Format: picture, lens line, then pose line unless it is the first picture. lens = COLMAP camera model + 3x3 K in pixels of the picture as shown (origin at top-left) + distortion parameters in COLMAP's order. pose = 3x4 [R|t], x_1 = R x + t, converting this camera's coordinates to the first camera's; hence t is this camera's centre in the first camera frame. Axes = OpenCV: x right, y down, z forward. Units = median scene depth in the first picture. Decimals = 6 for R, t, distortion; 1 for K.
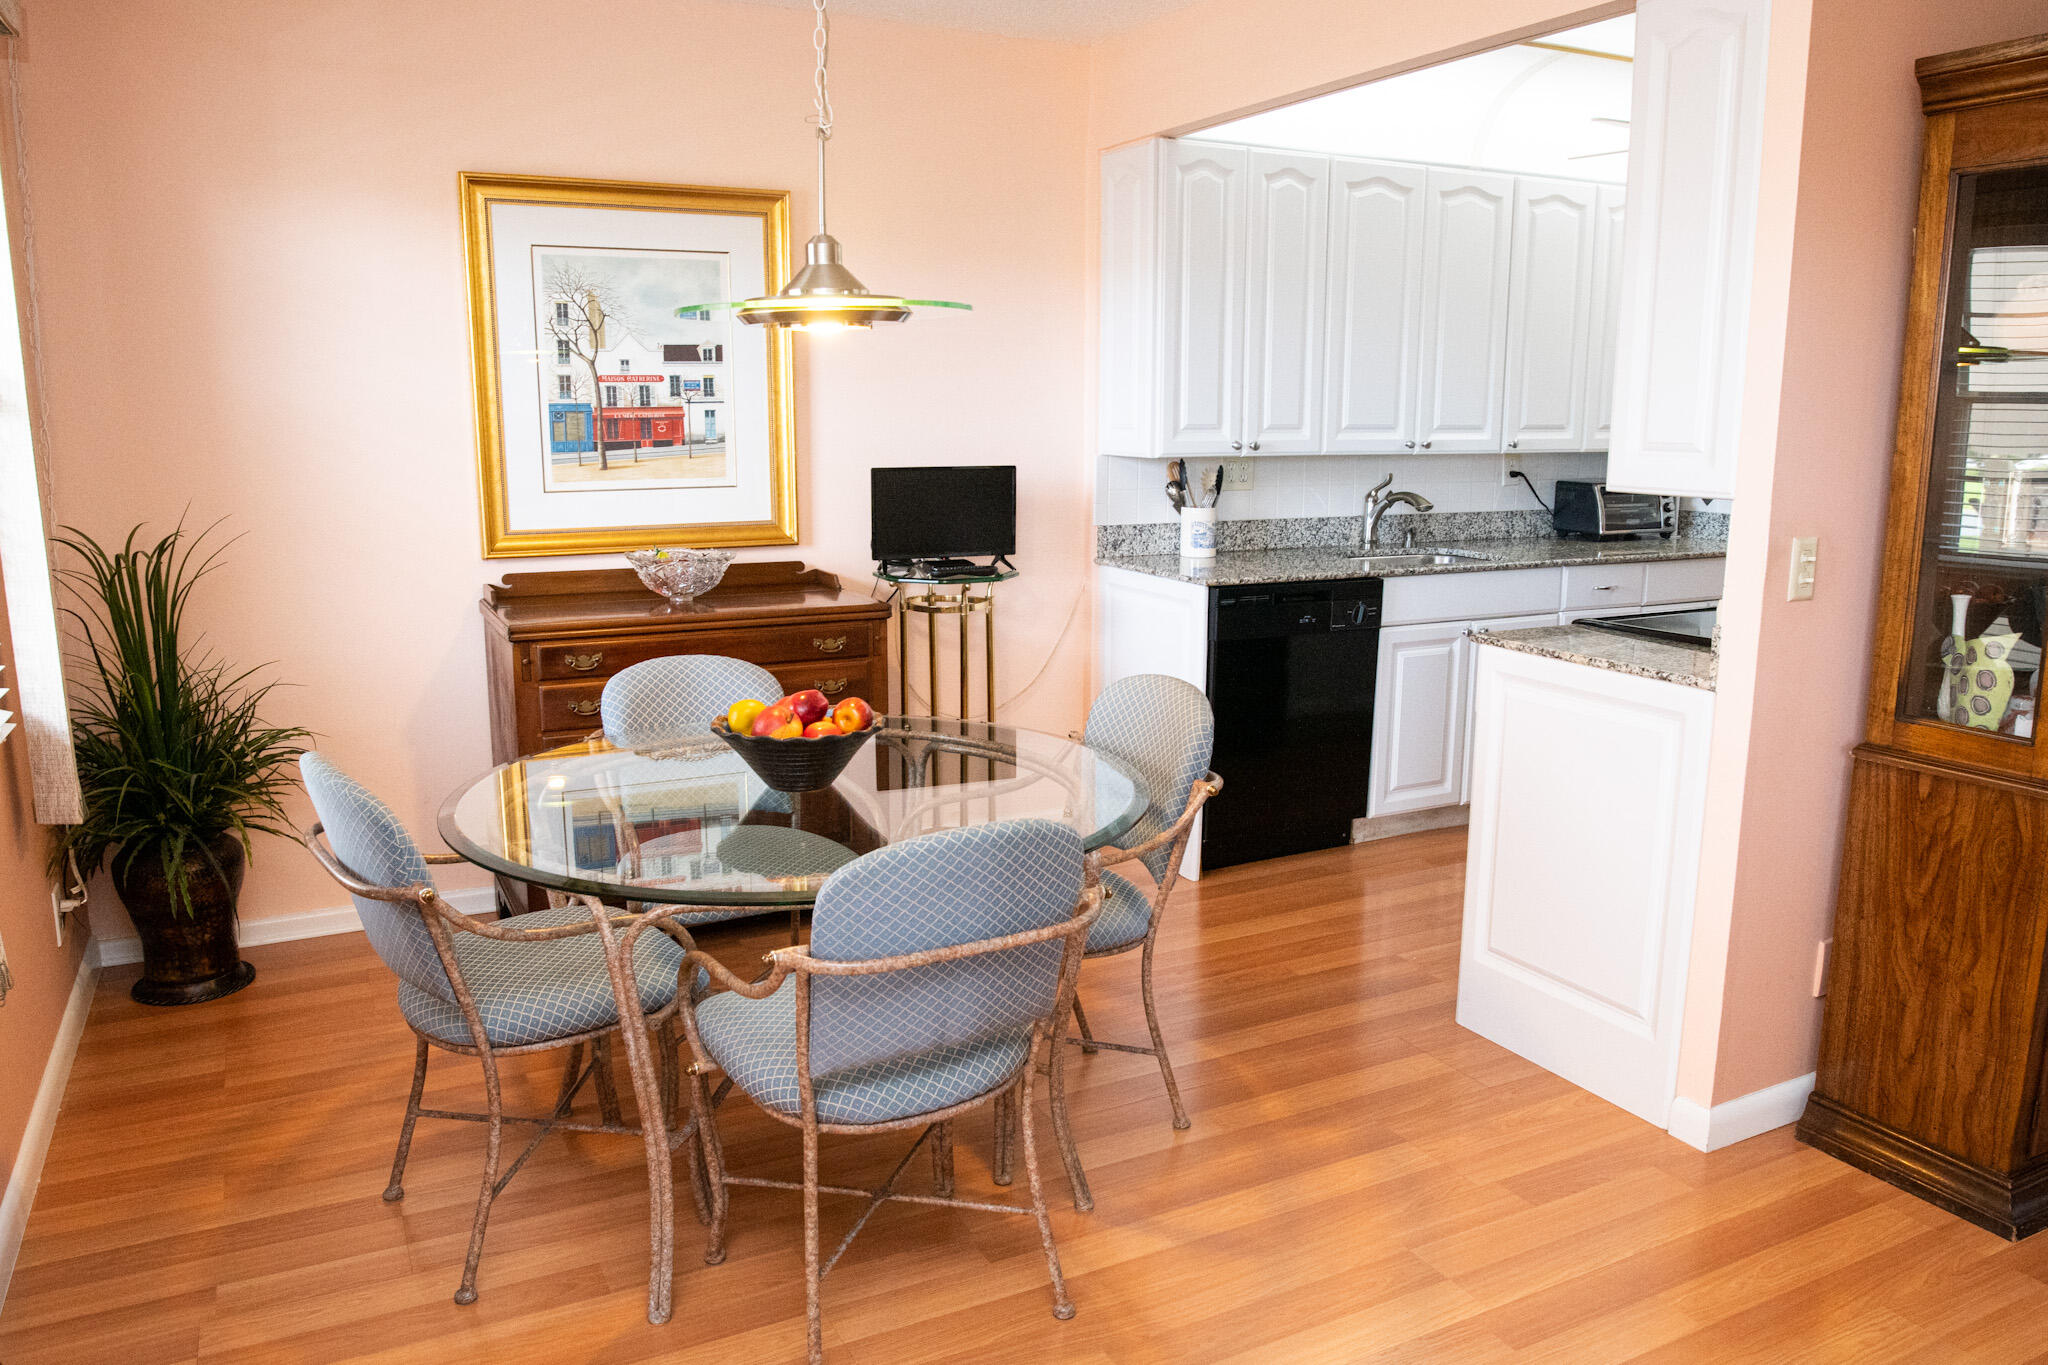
lens RADIAL K [[1458.7, 0, 1024.0], [0, 1458.7, 682.5], [0, 0, 1]] dist [-0.053082, 0.008352]
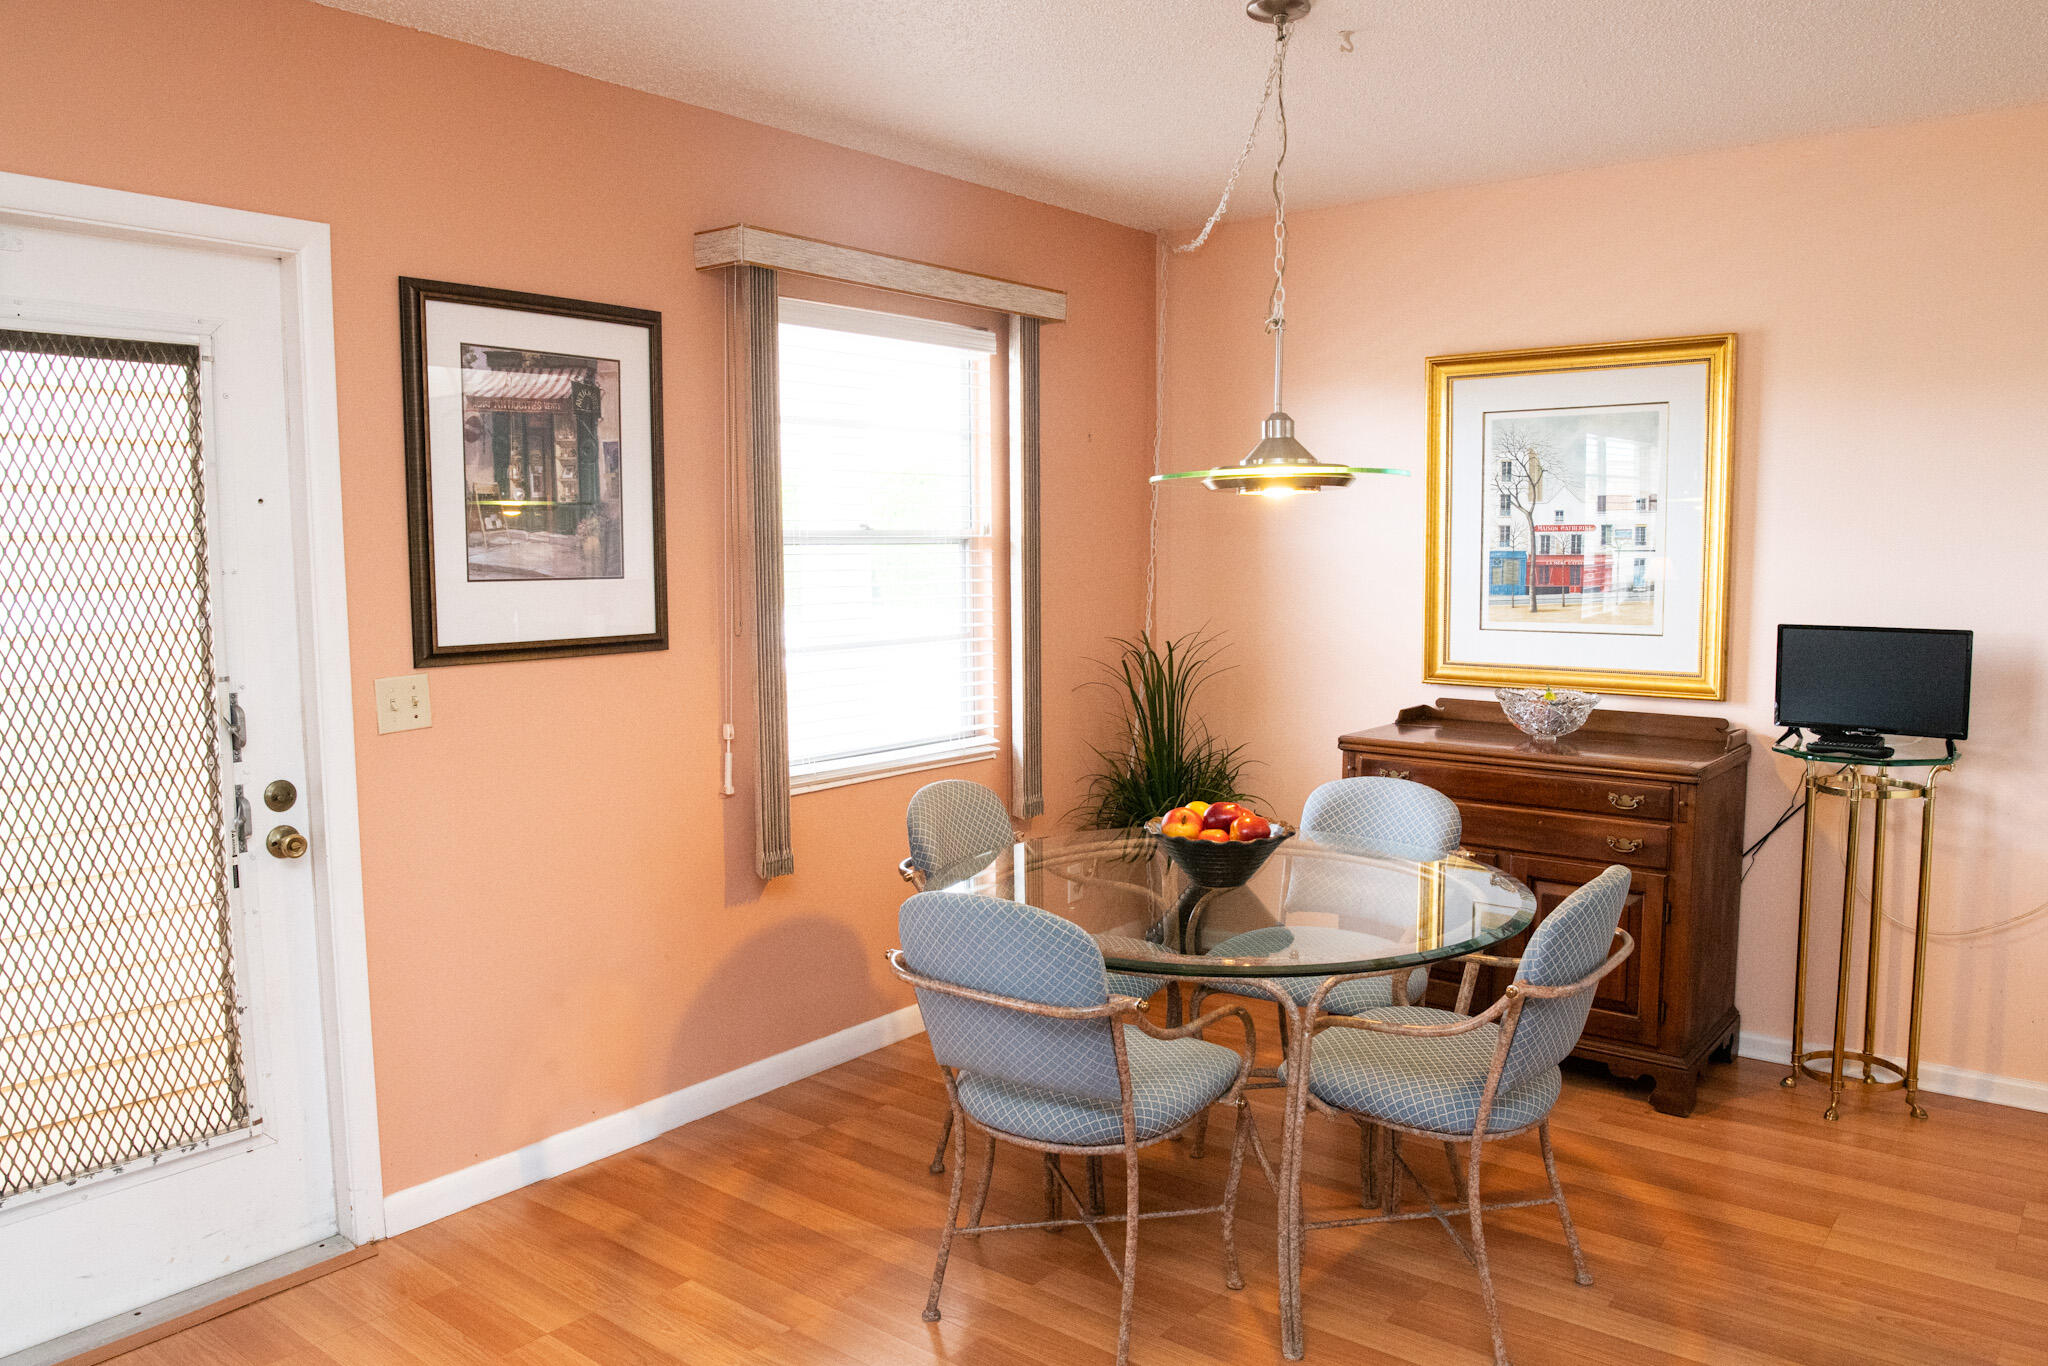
lens RADIAL K [[1458.7, 0, 1024.0], [0, 1458.7, 683.0], [0, 0, 1]] dist [-0.053082, 0.008352]
pose [[0.425695, 0.084140, -0.900946, 0.532819], [-0.166886, 0.985888, 0.013219, -0.046953], [0.889344, 0.144728, 0.433730, 0.209947]]
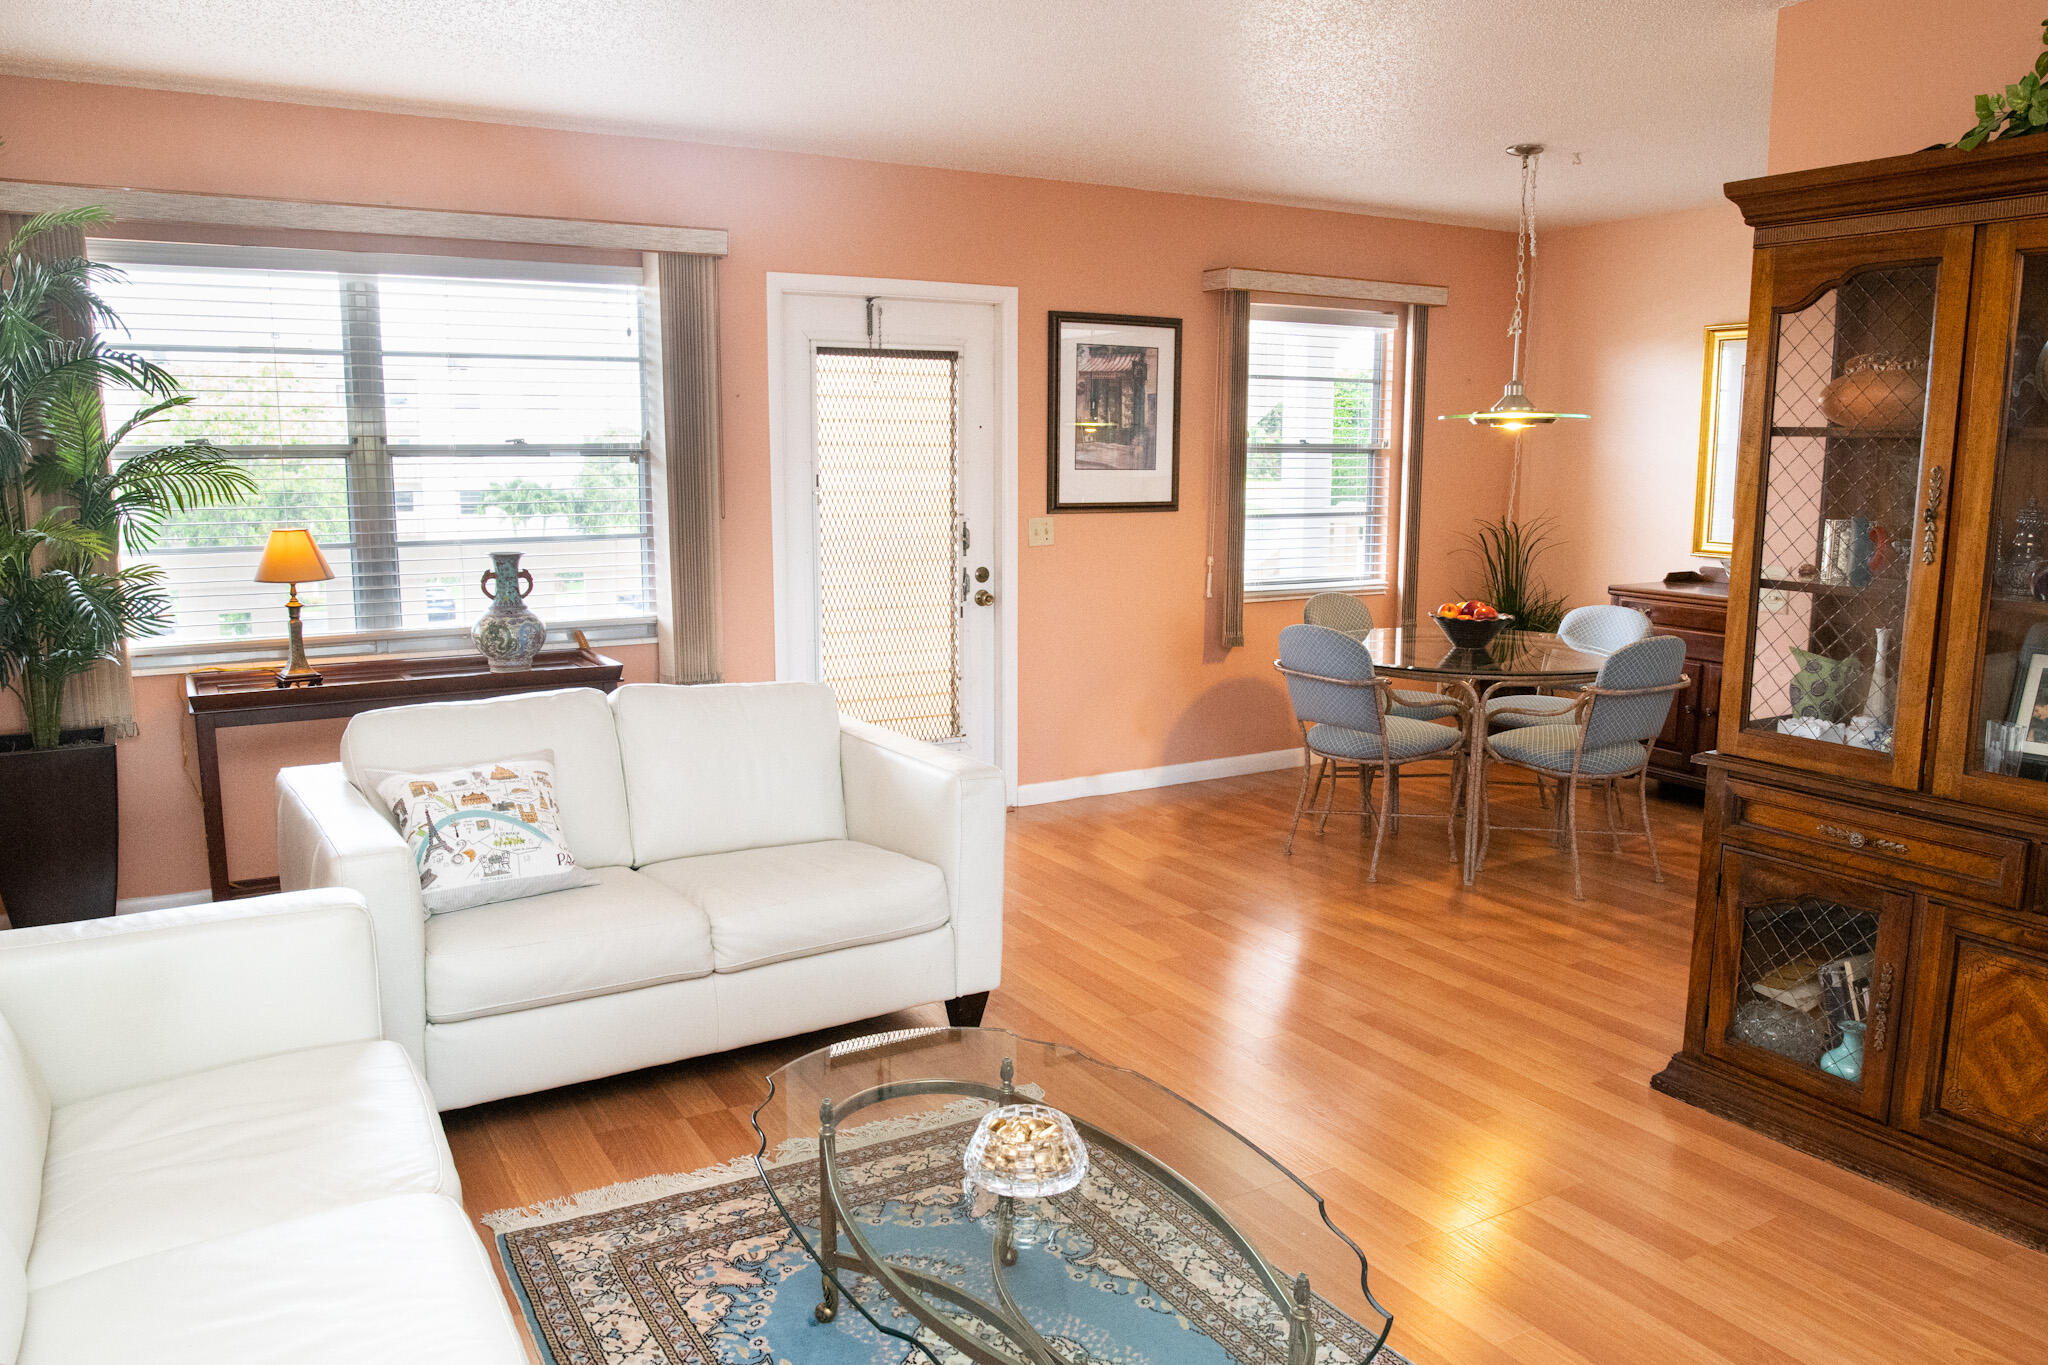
lens RADIAL K [[1458.7, 0, 1024.0], [0, 1458.7, 682.5], [0, 0, 1]] dist [-0.053082, 0.008352]
pose [[0.077527, 0.158325, -0.984339, 1.134718], [-0.193828, 0.970866, 0.140892, -0.030443], [0.977967, 0.179869, 0.105956, 0.113955]]
